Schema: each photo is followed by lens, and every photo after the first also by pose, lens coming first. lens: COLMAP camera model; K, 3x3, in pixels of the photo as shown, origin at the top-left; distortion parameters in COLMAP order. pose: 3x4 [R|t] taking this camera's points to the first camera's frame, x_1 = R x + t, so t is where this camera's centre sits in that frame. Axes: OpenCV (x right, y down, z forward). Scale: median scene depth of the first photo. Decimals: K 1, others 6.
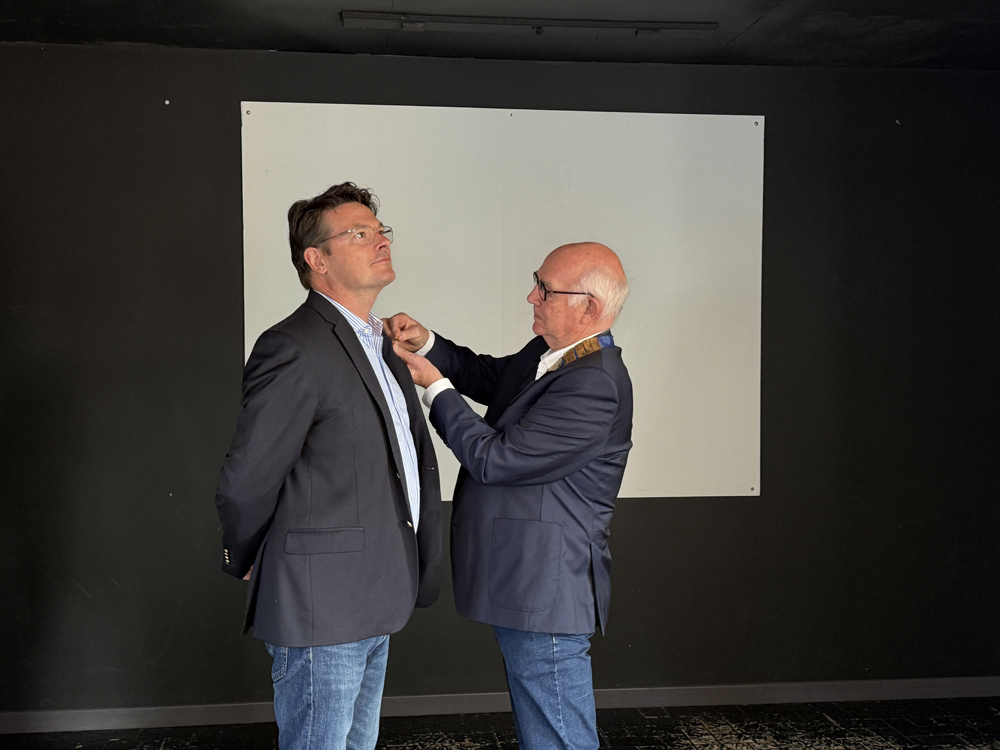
lens RADIAL K [[1176.0, 0, 500.0], [0, 1176.0, 375.0], [0, 0, 1]] dist [0.204382, -0.545402]
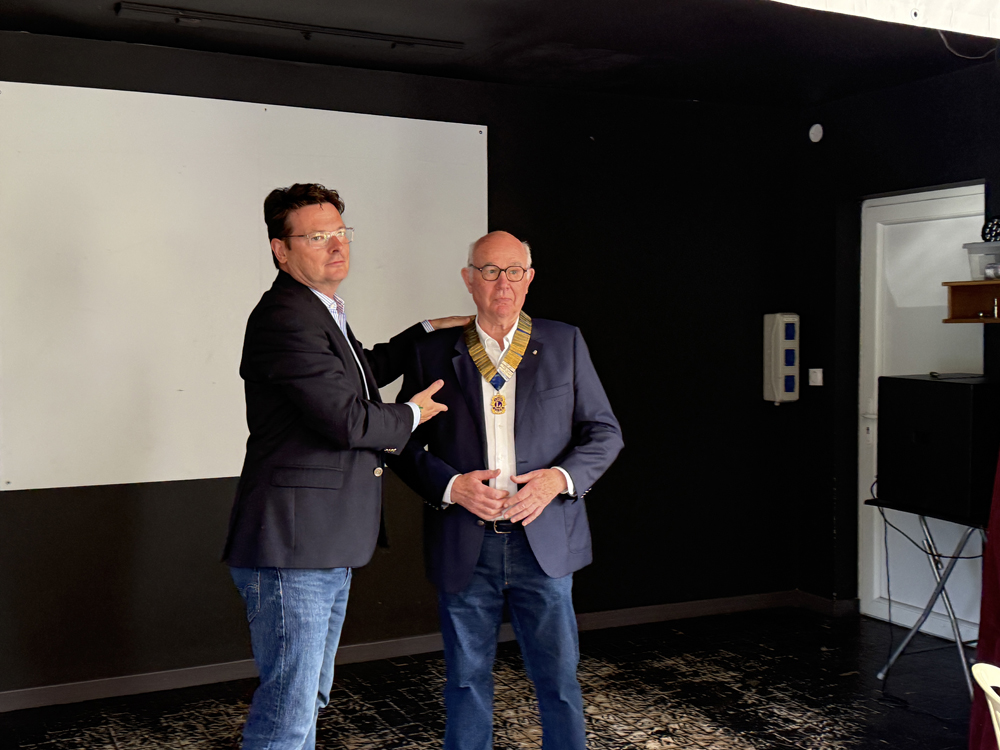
lens RADIAL K [[1176.0, 0, 500.0], [0, 1176.0, 375.0], [0, 0, 1]] dist [0.204382, -0.545402]
pose [[0.941457, -0.016036, 0.336751, -0.168209], [0.012636, 0.999845, 0.012287, 0.006055], [-0.336896, -0.007312, 0.941513, -0.074546]]
